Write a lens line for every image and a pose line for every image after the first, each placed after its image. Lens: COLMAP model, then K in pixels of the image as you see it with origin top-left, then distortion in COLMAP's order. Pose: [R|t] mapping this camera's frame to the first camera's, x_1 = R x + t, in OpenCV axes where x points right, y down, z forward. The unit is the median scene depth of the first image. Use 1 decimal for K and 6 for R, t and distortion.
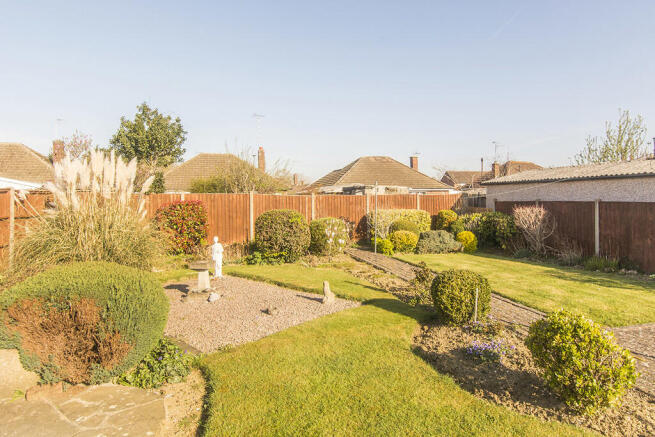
lens RADIAL K [[382.9, 0, 327.5], [0, 382.9, 218.5], [0, 0, 1]] dist [-0.000479, -0.000102]
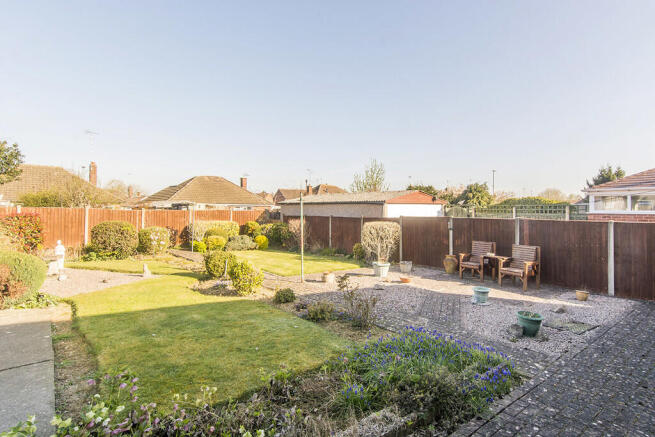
lens RADIAL K [[327.2, 0, 342.7], [0, 327.2, 207.7], [0, 0, 1]] dist [-0.031829, -0.000487]
pose [[0.878217, 0.019802, 0.477853, 0.034862], [0.010803, 0.998066, -0.061213, 0.006756], [-0.478141, 0.058920, 0.876305, -0.309927]]
